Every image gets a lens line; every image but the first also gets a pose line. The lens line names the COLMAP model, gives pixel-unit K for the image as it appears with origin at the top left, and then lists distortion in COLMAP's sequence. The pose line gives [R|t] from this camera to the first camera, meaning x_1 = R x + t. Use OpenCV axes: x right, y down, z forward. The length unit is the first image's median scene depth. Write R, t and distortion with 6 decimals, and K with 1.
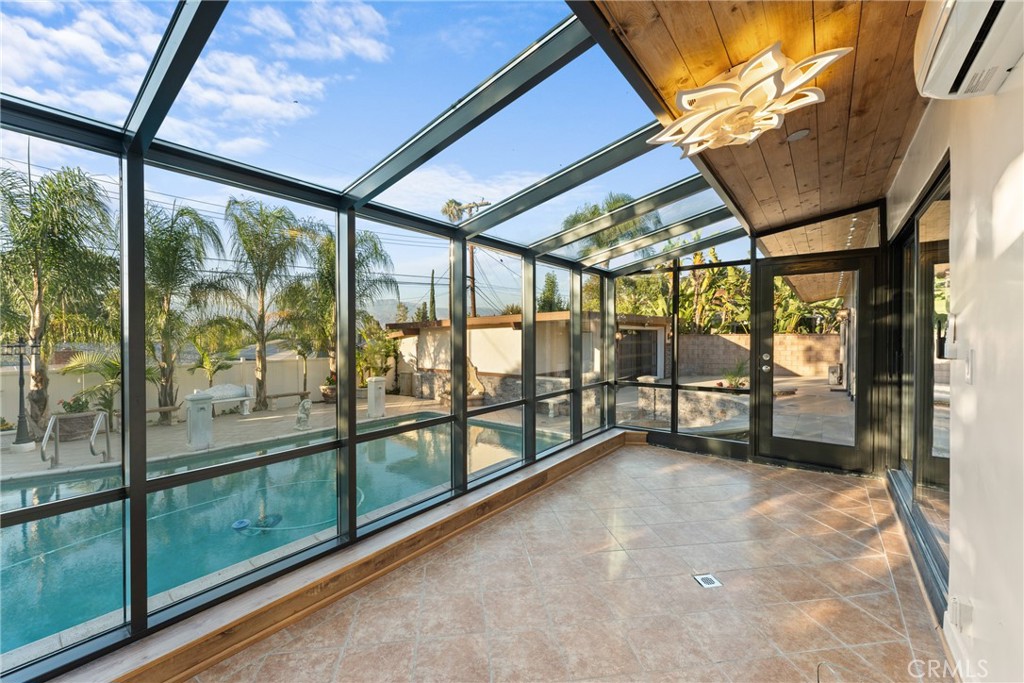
lens RADIAL K [[414.1, 0, 512.2], [0, 414.1, 337.4], [0, 0, 1]] dist [-0.000550, -0.000175]
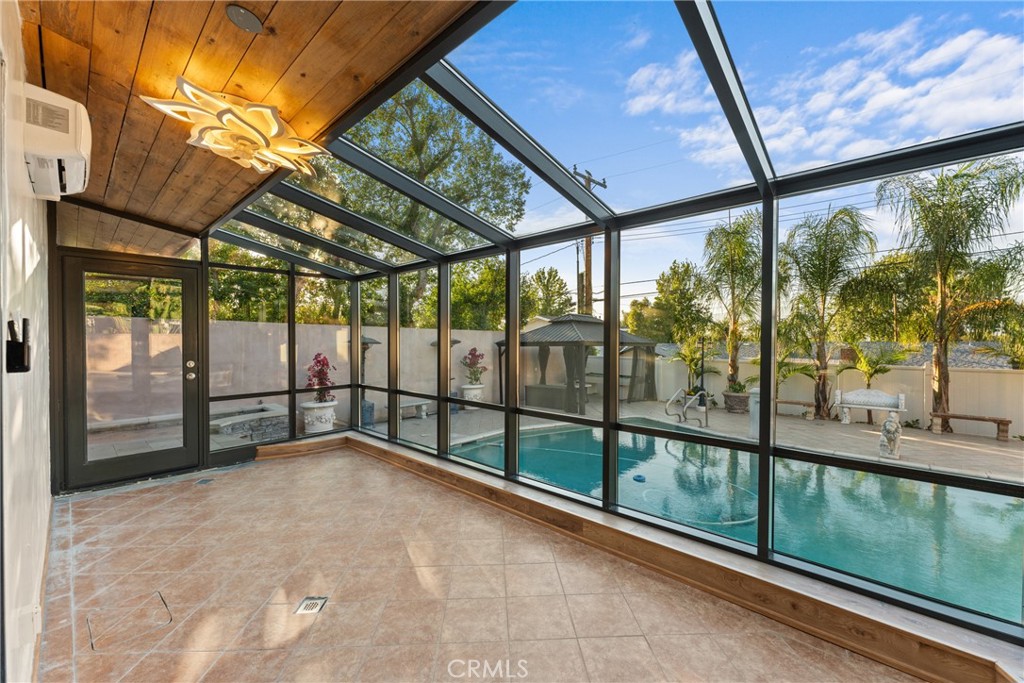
lens RADIAL K [[405.0, 0, 519.0], [0, 405.0, 340.5], [0, 0, 1]] dist [-0.000274, 0.000010]
pose [[-0.076907, 0.015699, -0.996915, 0.972522], [-0.005478, 0.999854, 0.016168, -0.019163], [0.997023, 0.006704, -0.076809, 1.114592]]
